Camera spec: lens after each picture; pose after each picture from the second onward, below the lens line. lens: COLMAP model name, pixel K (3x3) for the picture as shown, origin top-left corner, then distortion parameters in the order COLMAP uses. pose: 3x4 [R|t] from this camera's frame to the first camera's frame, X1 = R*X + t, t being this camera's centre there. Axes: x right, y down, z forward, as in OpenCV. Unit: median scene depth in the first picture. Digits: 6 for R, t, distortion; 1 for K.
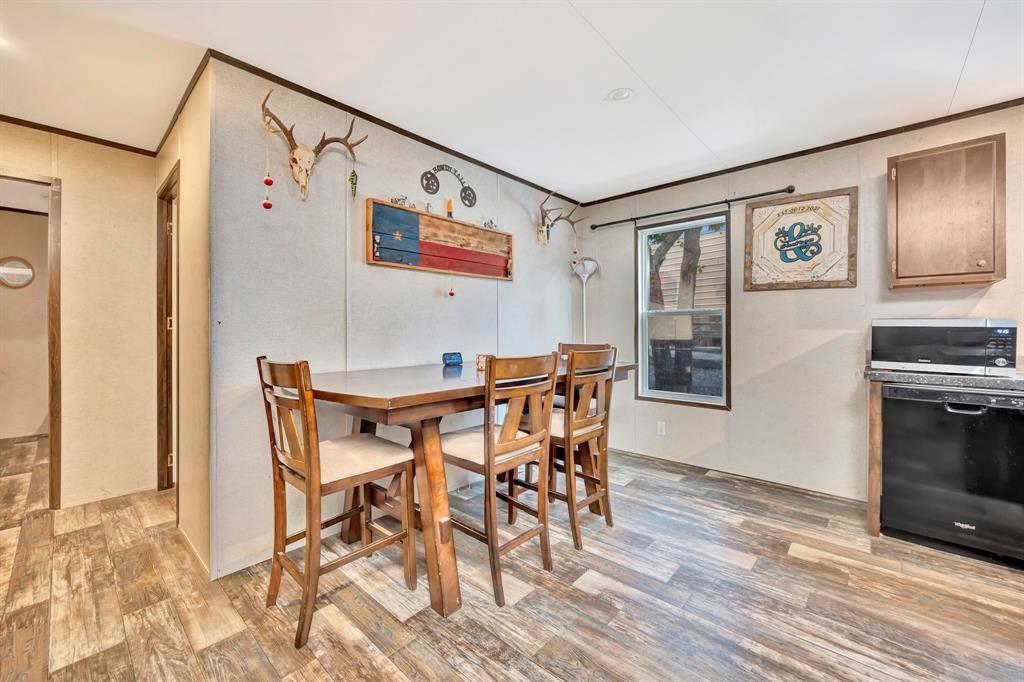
lens RADIAL K [[408.7, 0, 514.2], [0, 408.7, 328.6], [0, 0, 1]] dist [-0.000419, -0.000053]
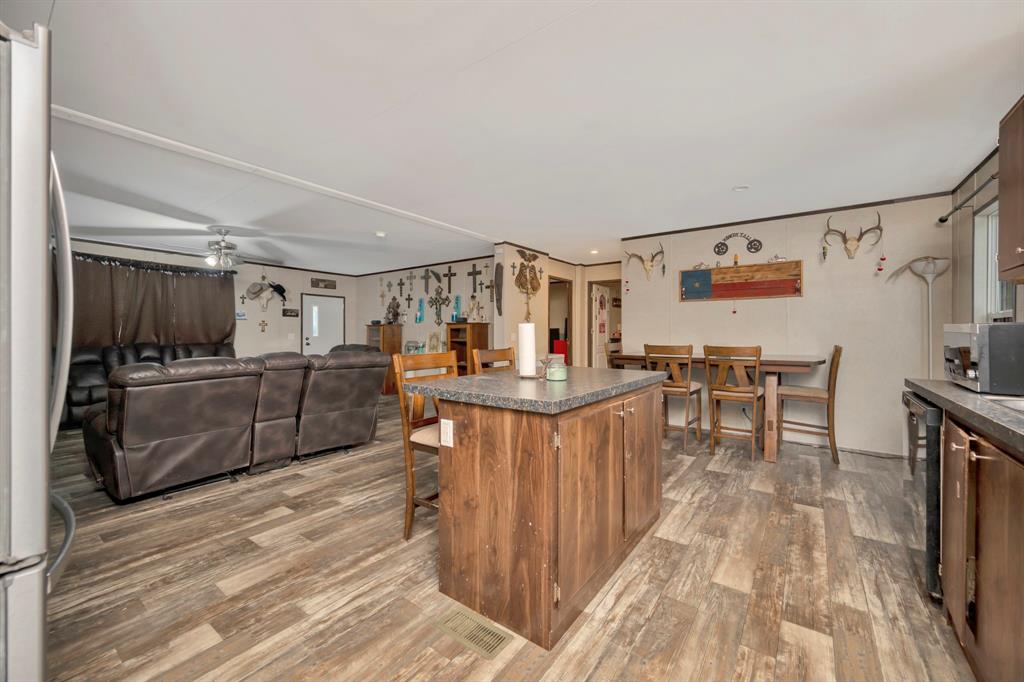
lens RADIAL K [[405.3, 0, 519.6], [0, 405.3, 333.8], [0, 0, 1]] dist [-0.000378, -0.000021]
pose [[0.104963, 0.004769, -0.994465, 1.313570], [0.001554, 0.999986, 0.004959, -0.004368], [0.994475, -0.002065, 0.104955, -0.032747]]
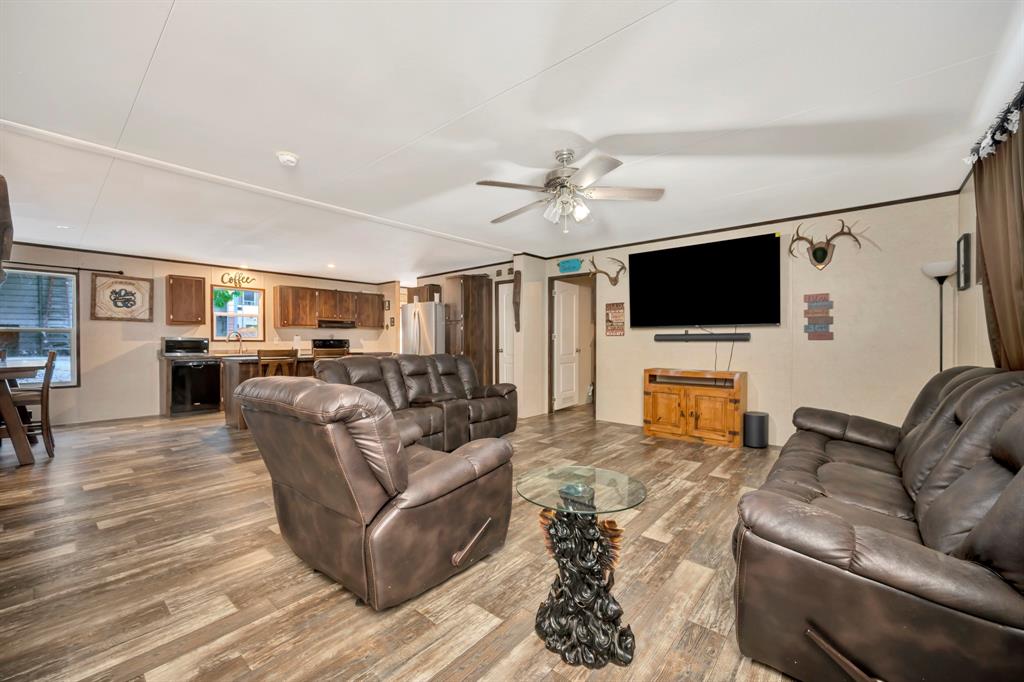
lens RADIAL K [[391.6, 0, 523.7], [0, 391.6, 344.2], [0, 0, 1]] dist [-0.012474, -0.000221]
pose [[-0.043209, -0.003439, 0.999060, -1.339924], [-0.002000, 0.999992, 0.003356, 0.008848], [-0.999064, -0.001853, -0.043216, -0.933163]]
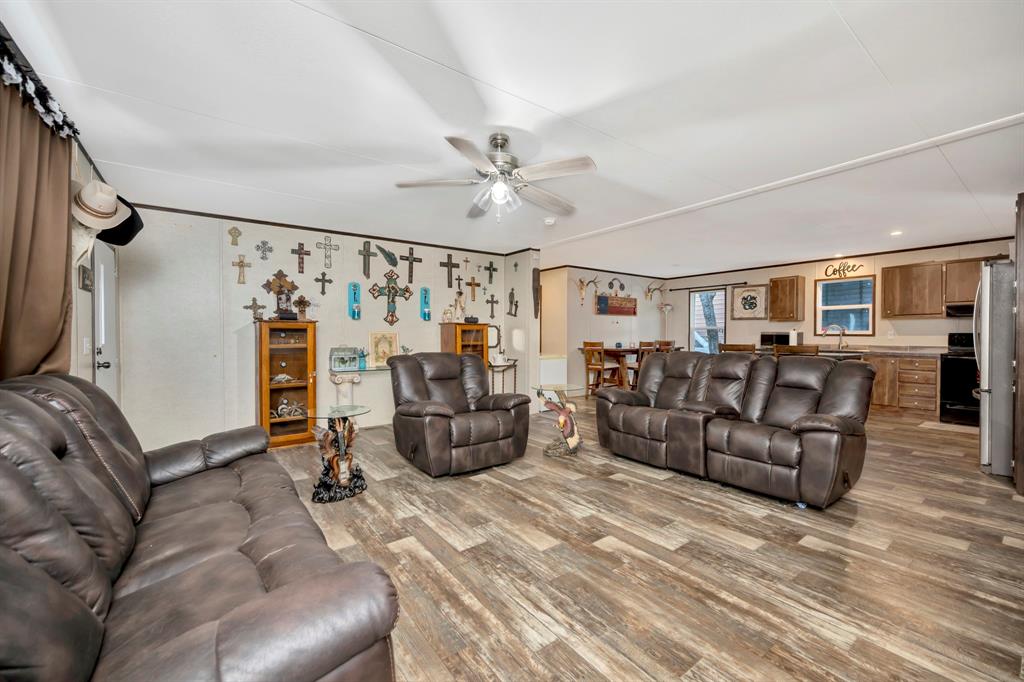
lens RADIAL K [[417.9, 0, 519.3], [0, 417.9, 340.0], [0, 0, 1]] dist [0.000098, 0.000488]
pose [[0.982362, 0.006296, -0.186882, -0.267153], [-0.003171, 0.999850, 0.017017, -0.008302], [0.186961, -0.016124, 0.982235, -1.955155]]
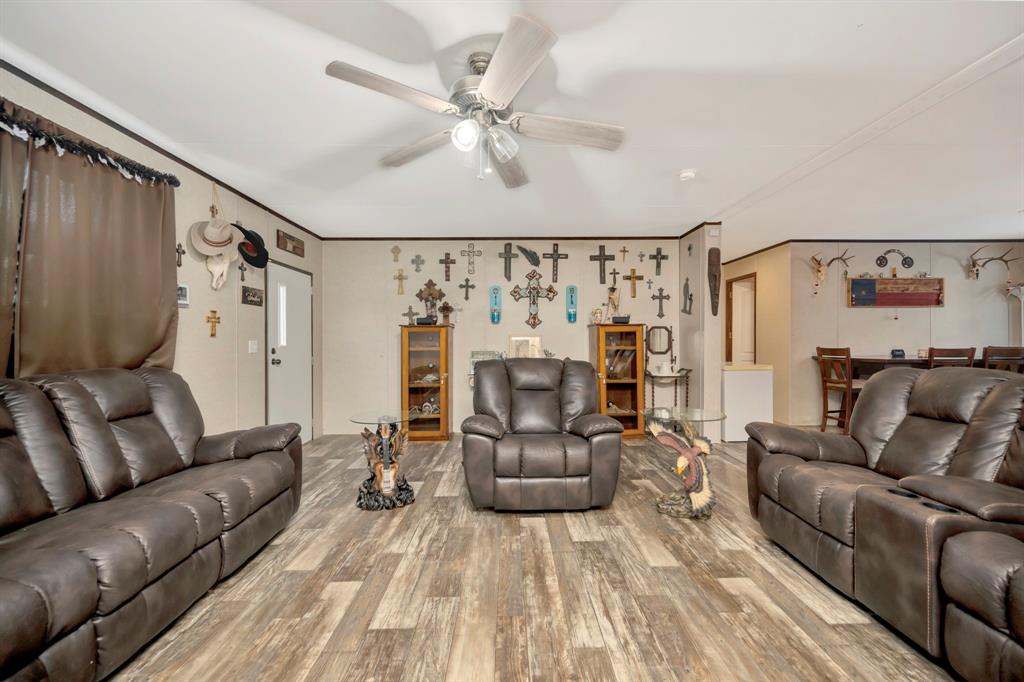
lens RADIAL K [[405.0, 0, 512.7], [0, 405.0, 340.5], [0, 0, 1]] dist [-0.000387, -0.000014]
pose [[0.680339, 0.001477, -0.732896, 0.010427], [0.003298, 0.999982, 0.005076, 0.001449], [0.732890, -0.005870, 0.680322, -1.465148]]
